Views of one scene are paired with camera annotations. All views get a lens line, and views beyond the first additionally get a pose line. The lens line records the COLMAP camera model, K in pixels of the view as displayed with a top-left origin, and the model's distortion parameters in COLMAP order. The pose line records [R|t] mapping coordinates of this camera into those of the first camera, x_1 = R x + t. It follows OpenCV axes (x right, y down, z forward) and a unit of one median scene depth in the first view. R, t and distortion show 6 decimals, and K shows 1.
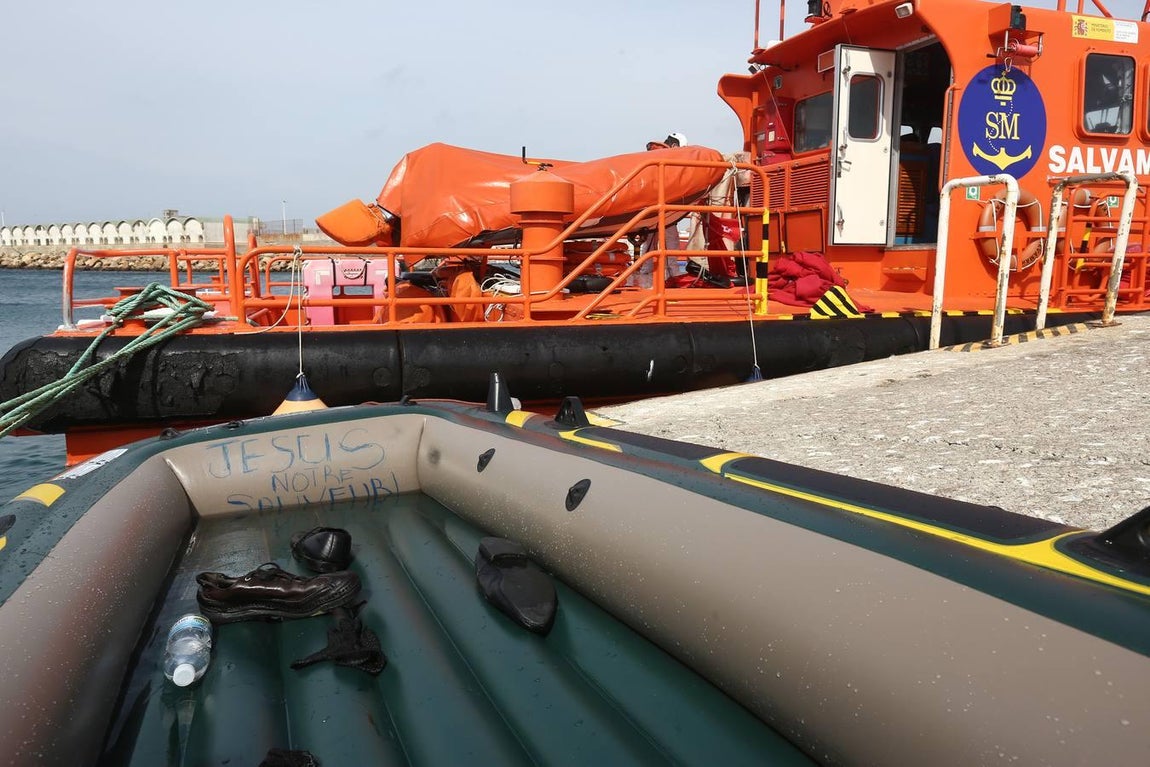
lens RADIAL K [[771.1, 0, 568.0], [0, 771.1, 367.9], [0, 0, 1]] dist [0.001407, 0.036746]
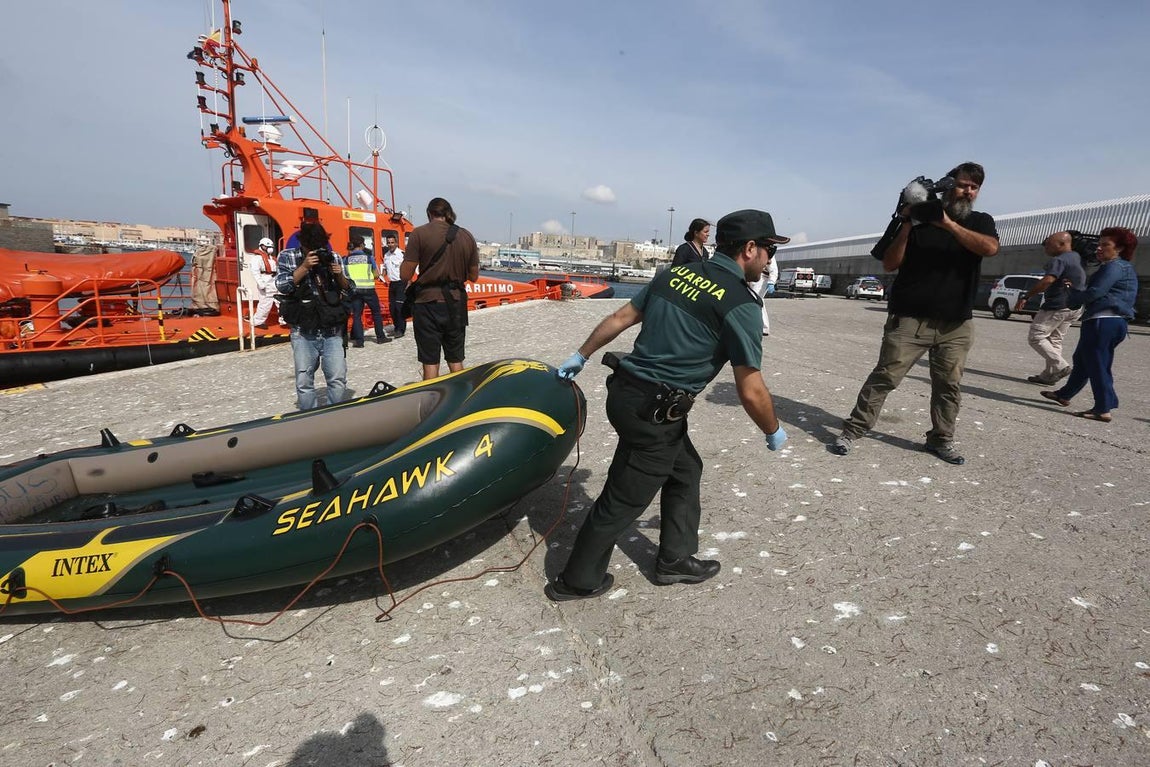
lens RADIAL K [[524.7, 0, 574.9], [0, 524.7, 375.9], [0, 0, 1]] dist [-0.030313, 0.007339]
pose [[0.850252, -0.060189, 0.522924, 0.394974], [0.018702, 0.996268, 0.084263, -0.056238], [-0.526044, -0.061865, 0.848204, -0.845610]]
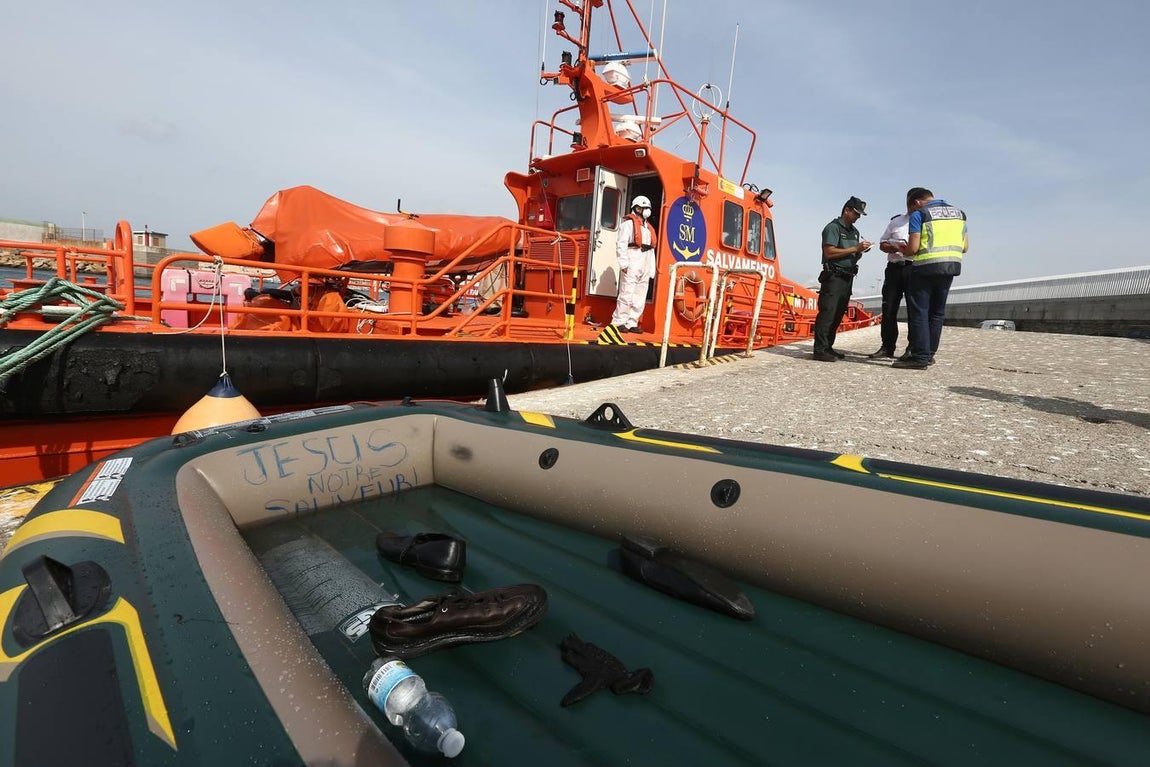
lens RADIAL K [[524.7, 0, 571.3], [0, 524.7, 373.4], [0, 0, 1]] dist [-0.030313, 0.007339]
pose [[0.913668, 0.027063, 0.405559, -0.114746], [-0.028988, 0.999579, -0.001398, -0.003127], [-0.405426, -0.010479, 0.914068, 0.074255]]
